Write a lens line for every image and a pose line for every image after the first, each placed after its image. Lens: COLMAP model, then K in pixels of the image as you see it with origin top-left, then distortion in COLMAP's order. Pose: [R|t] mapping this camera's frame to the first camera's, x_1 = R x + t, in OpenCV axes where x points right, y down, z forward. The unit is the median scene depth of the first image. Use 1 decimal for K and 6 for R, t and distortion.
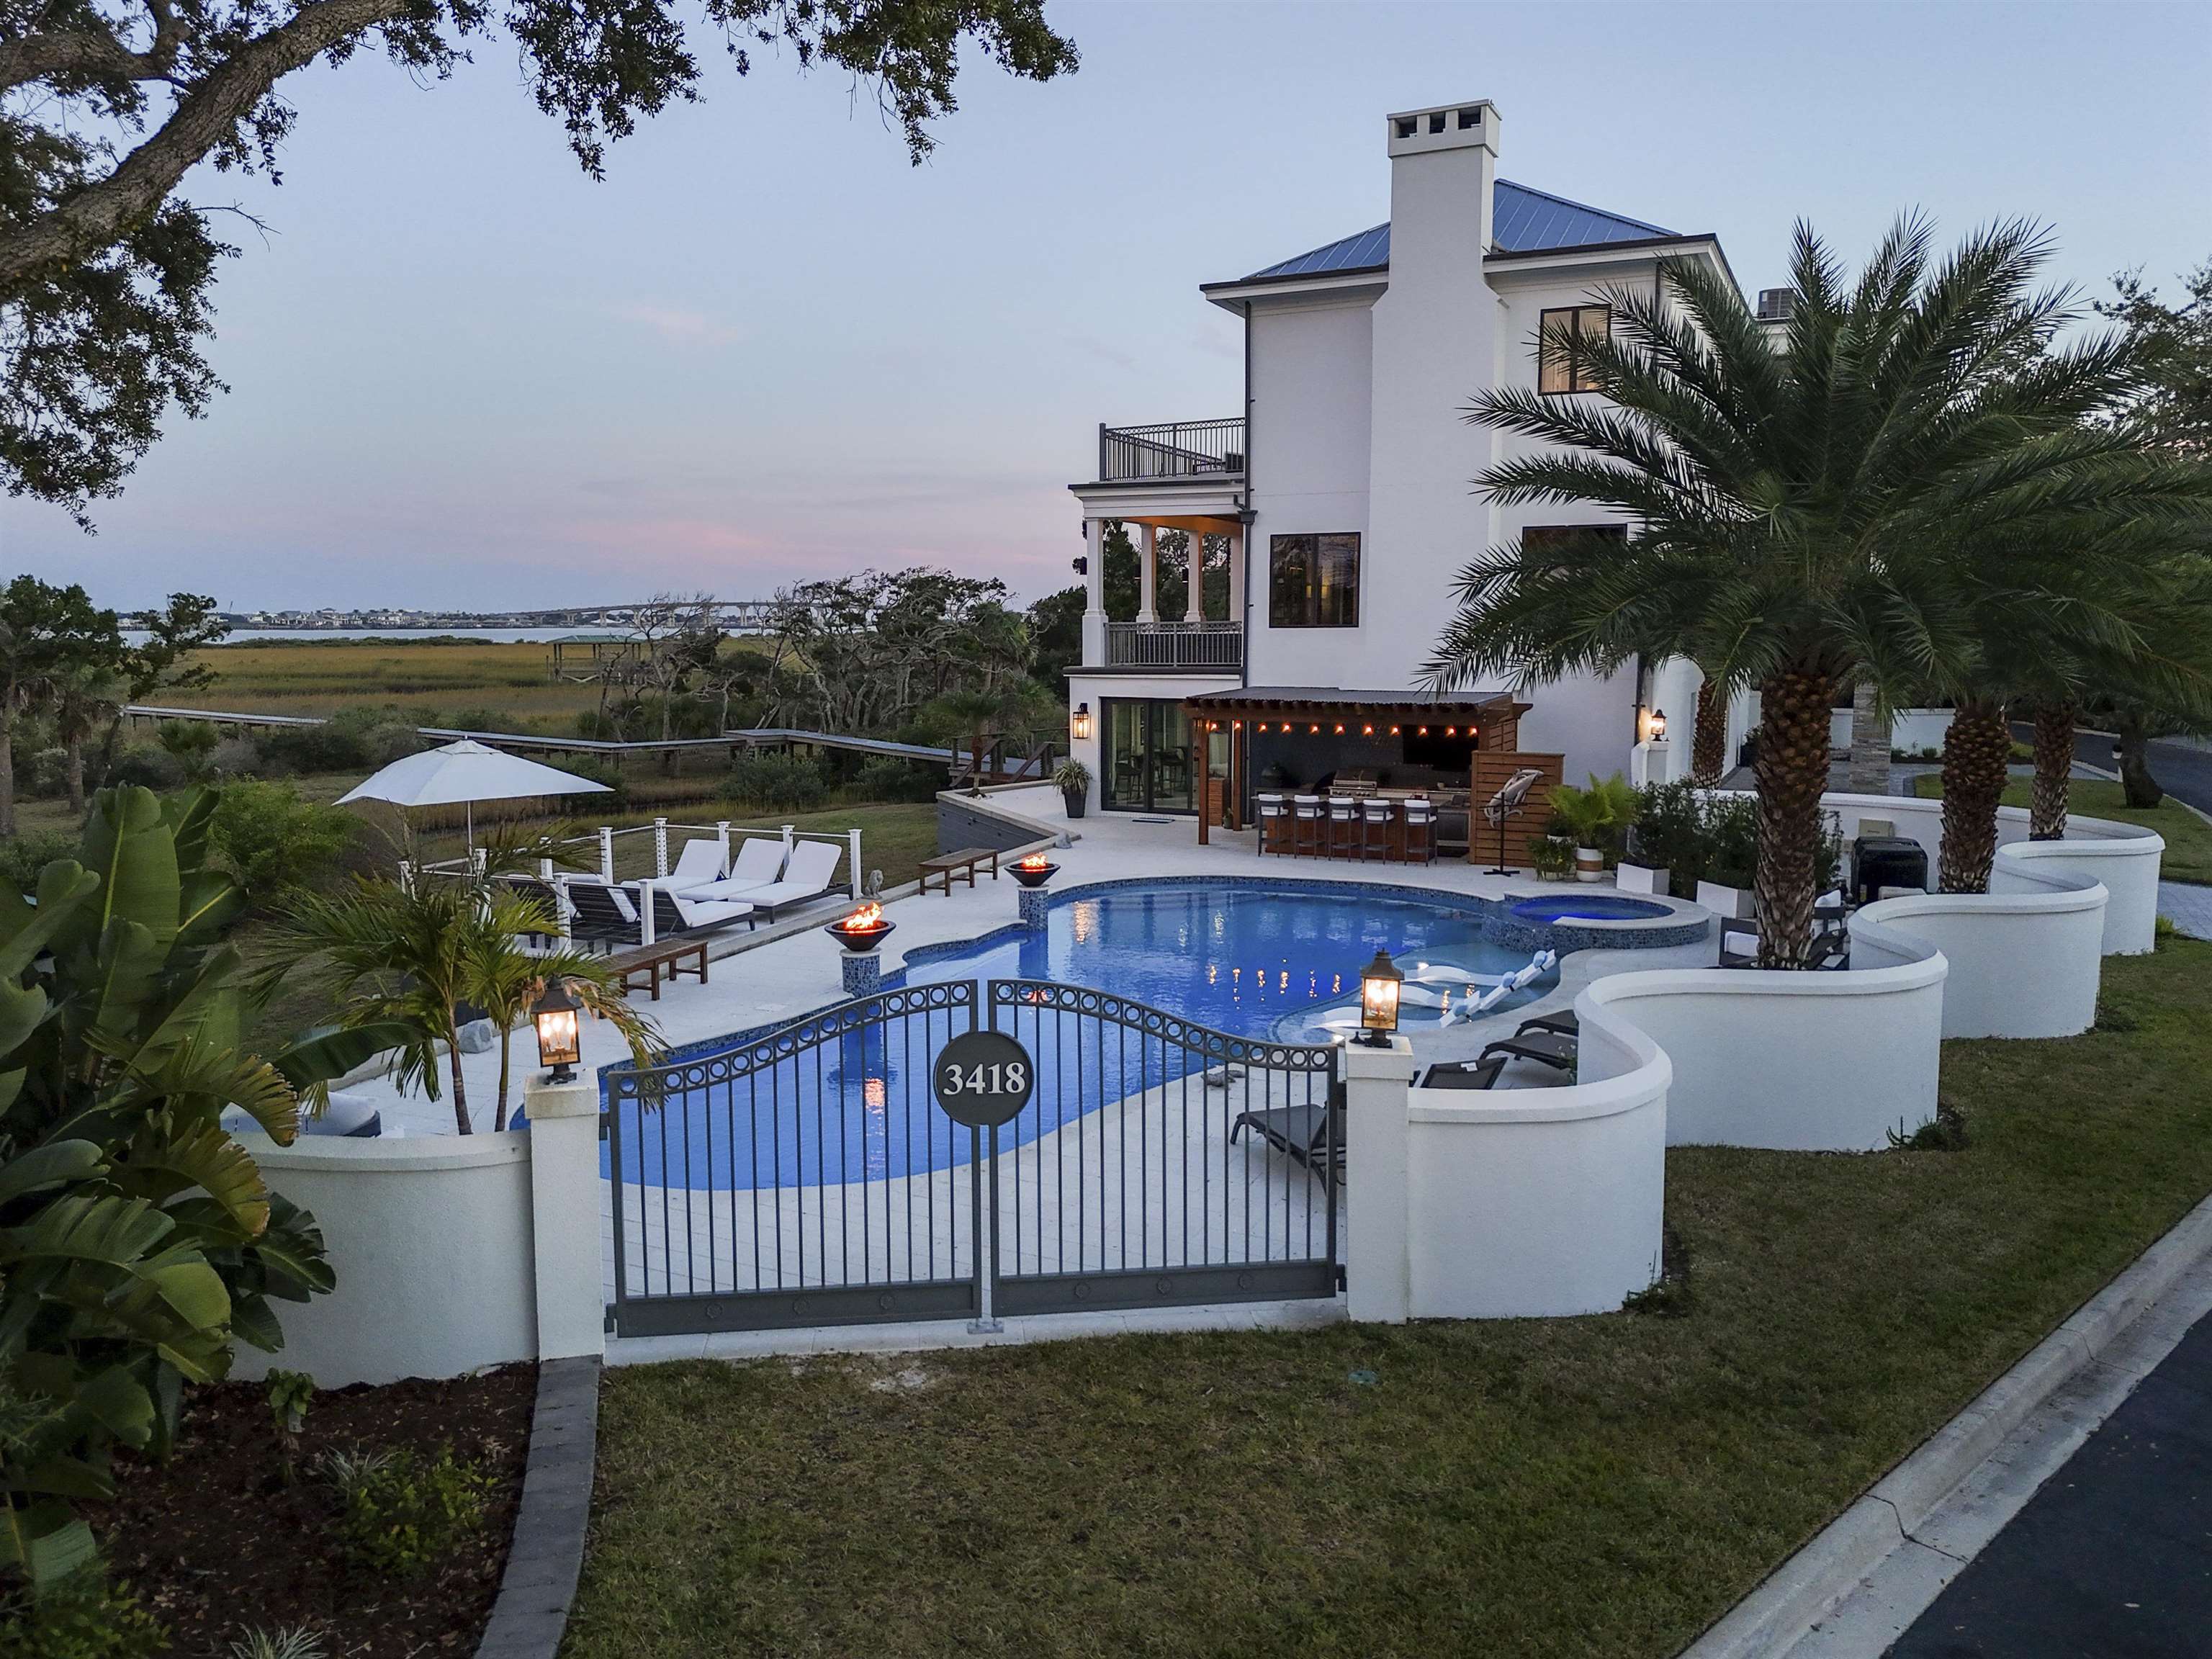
lens RADIAL K [[1602.0, 0, 1113.0], [0, 1602.0, 812.3], [0, 0, 1]] dist [0.049865, -0.046455]
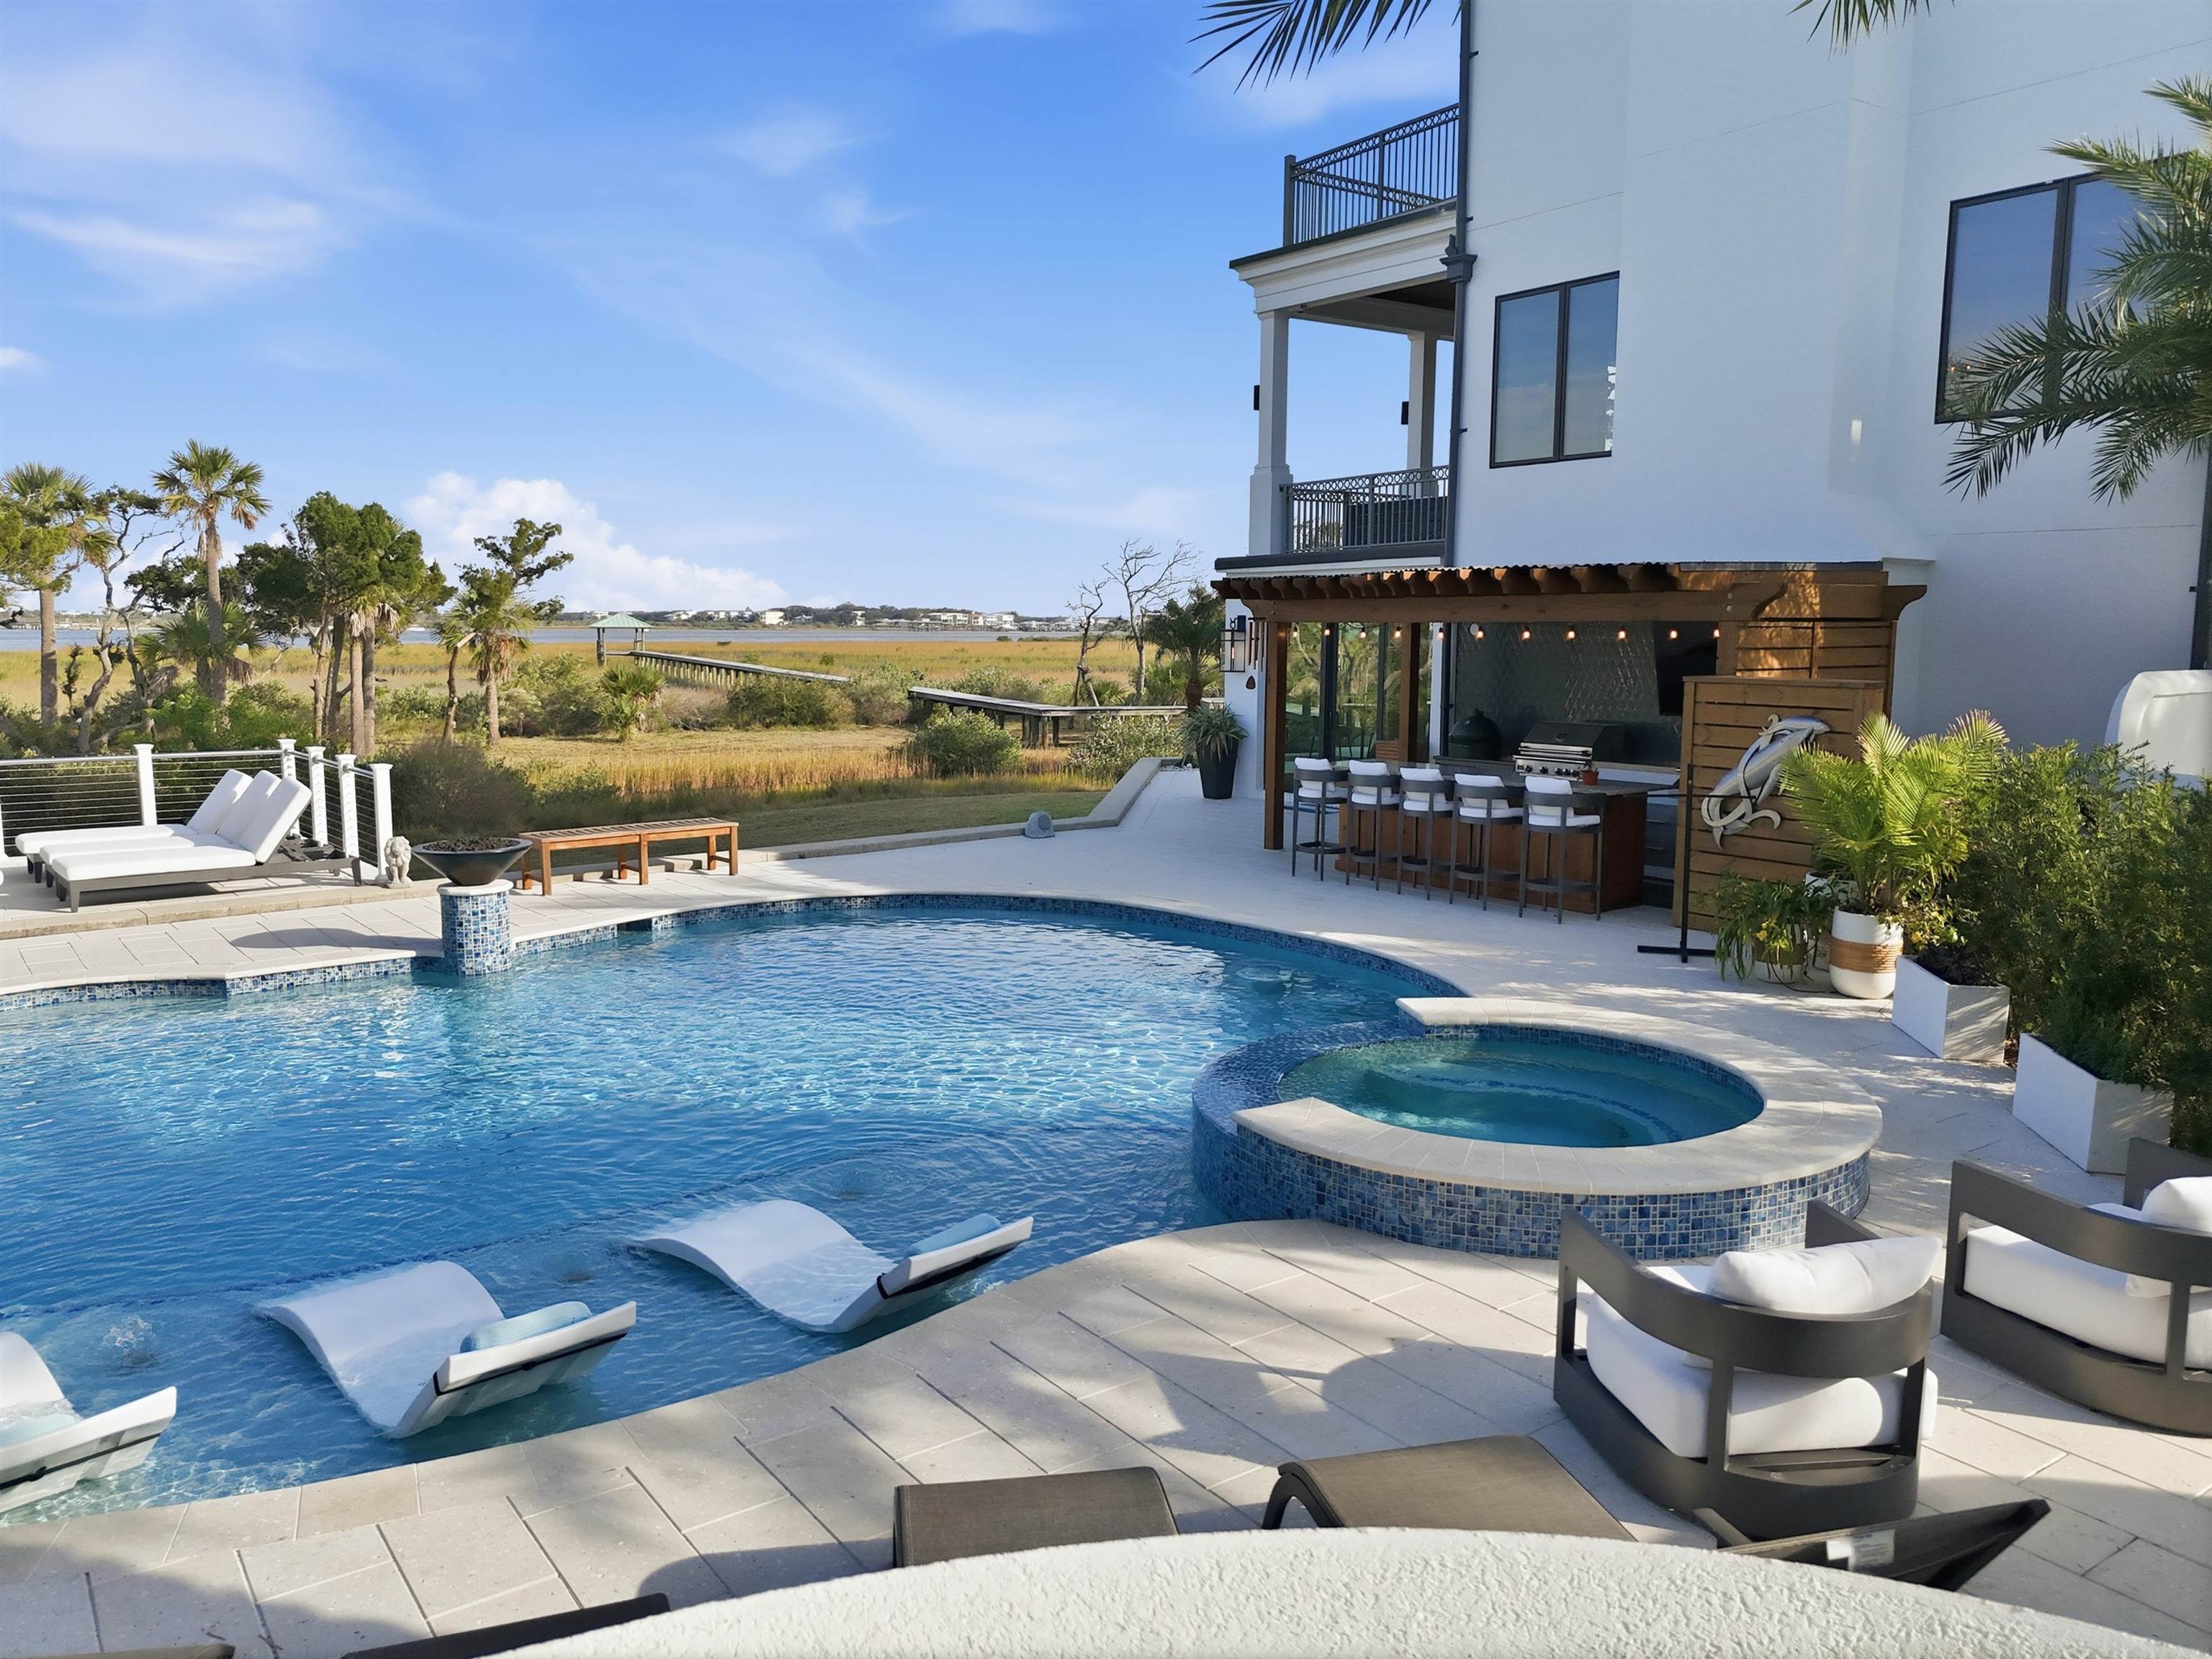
lens RADIAL K [[1602.0, 0, 1122.2], [0, 1602.0, 830.9], [0, 0, 1]] dist [0.049865, -0.046455]
pose [[0.877247, 0.064822, -0.475642, 0.734664], [-0.060582, 0.997868, 0.024258, 0.009543], [0.476201, 0.007535, 0.879304, 1.282482]]
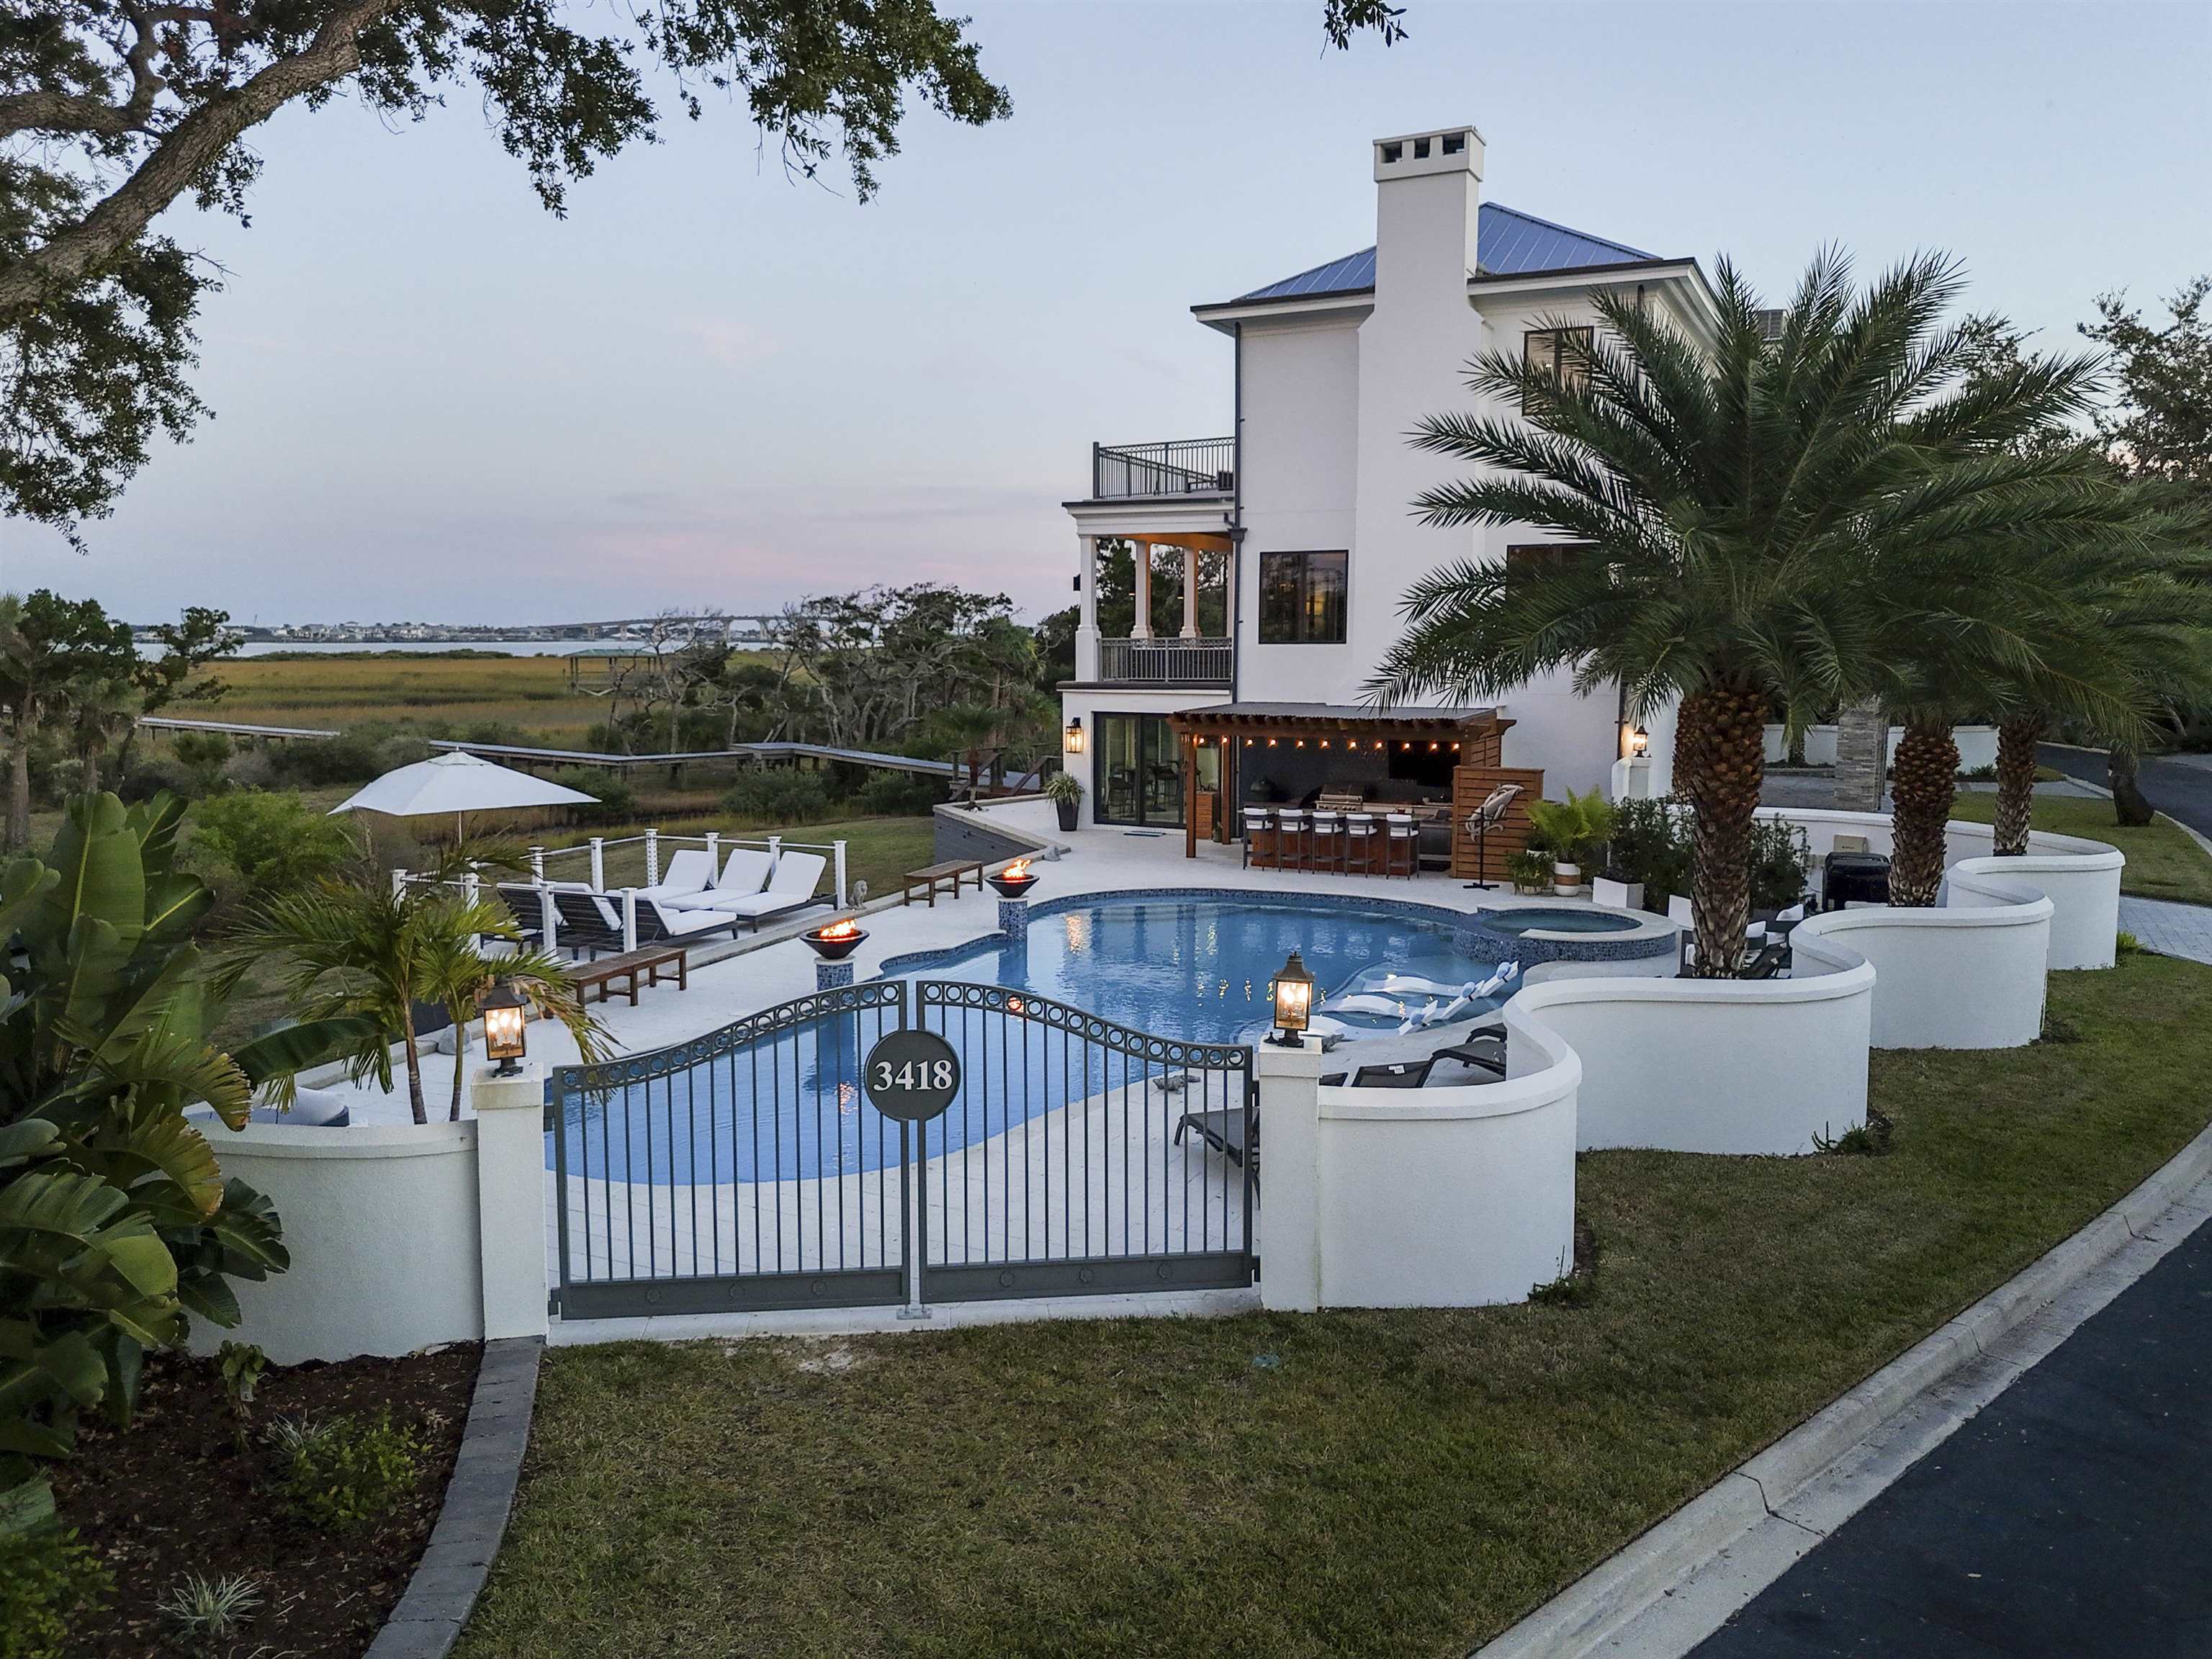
lens RADIAL K [[1602.0, 0, 1112.1], [0, 1602.0, 815.2], [0, 0, 1]] dist [0.049865, -0.046455]
pose [[0.999928, 0.003768, -0.011398, 0.048090], [-0.003852, 0.999965, -0.007368, 0.002621], [0.011369, 0.007412, 0.999908, -0.038608]]
